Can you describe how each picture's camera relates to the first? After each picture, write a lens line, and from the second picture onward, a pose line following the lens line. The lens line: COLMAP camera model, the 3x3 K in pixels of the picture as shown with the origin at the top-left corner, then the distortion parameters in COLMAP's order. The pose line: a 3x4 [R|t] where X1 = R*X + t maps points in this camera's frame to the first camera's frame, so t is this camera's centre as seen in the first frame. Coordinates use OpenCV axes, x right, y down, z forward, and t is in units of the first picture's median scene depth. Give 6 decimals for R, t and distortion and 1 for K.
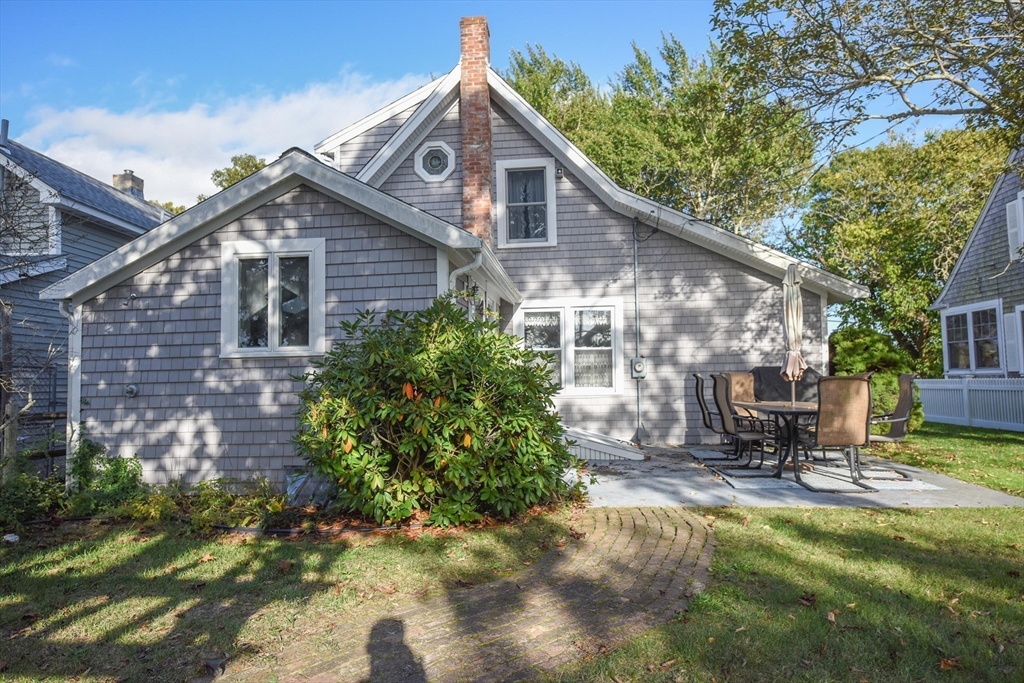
lens RADIAL K [[627.8, 0, 515.9], [0, 627.8, 343.5], [0, 0, 1]] dist [0.003248, -0.002851]
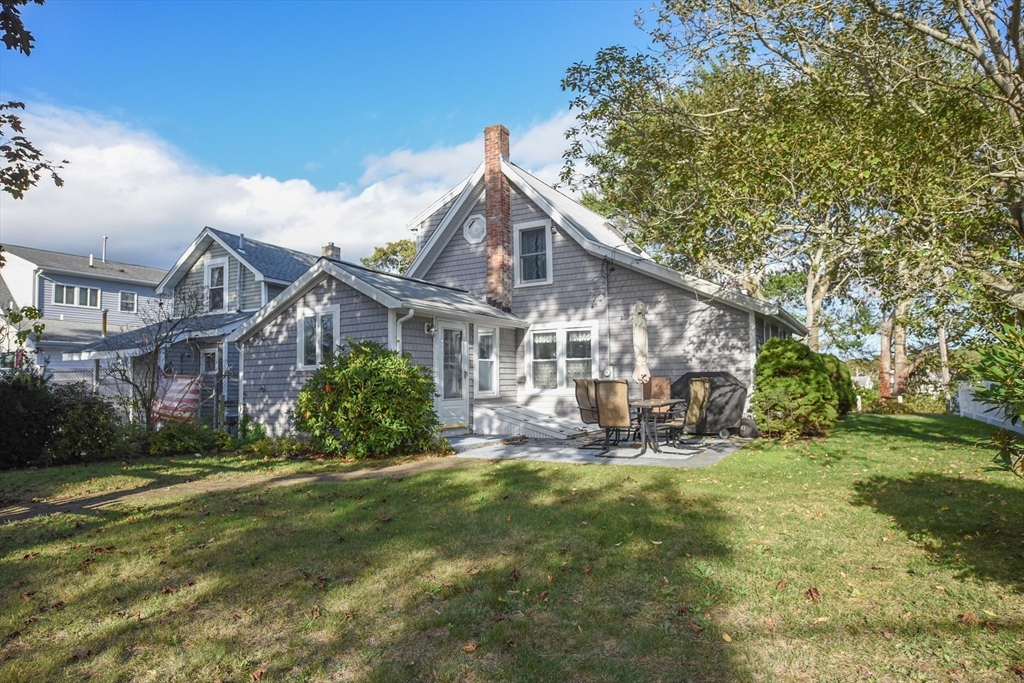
lens RADIAL K [[627.8, 0, 516.1], [0, 627.8, 342.9], [0, 0, 1]] dist [0.003248, -0.002851]
pose [[0.916012, -0.024916, -0.400376, 0.543563], [0.023106, 0.999689, -0.009349, -0.017441], [0.400485, -0.000687, 0.916303, -0.278994]]
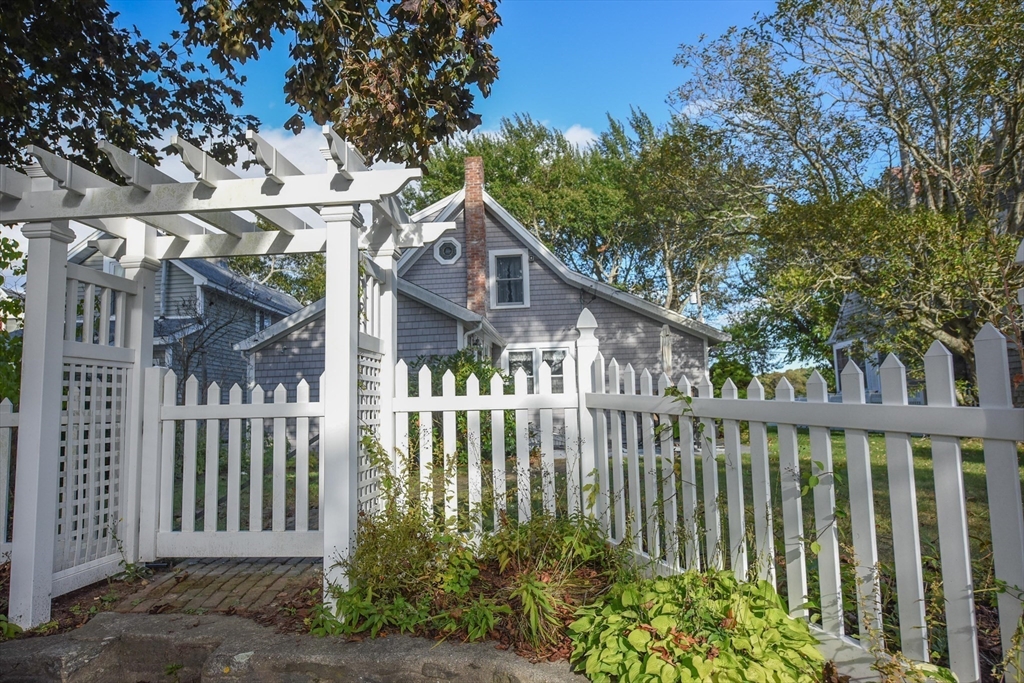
lens RADIAL K [[627.8, 0, 515.2], [0, 627.8, 342.6], [0, 0, 1]] dist [0.003248, -0.002851]
pose [[0.999899, -0.011569, 0.008207, 0.016606], [0.011987, 0.998532, -0.052829, 0.007427], [-0.007584, 0.052923, 0.998570, -0.497708]]
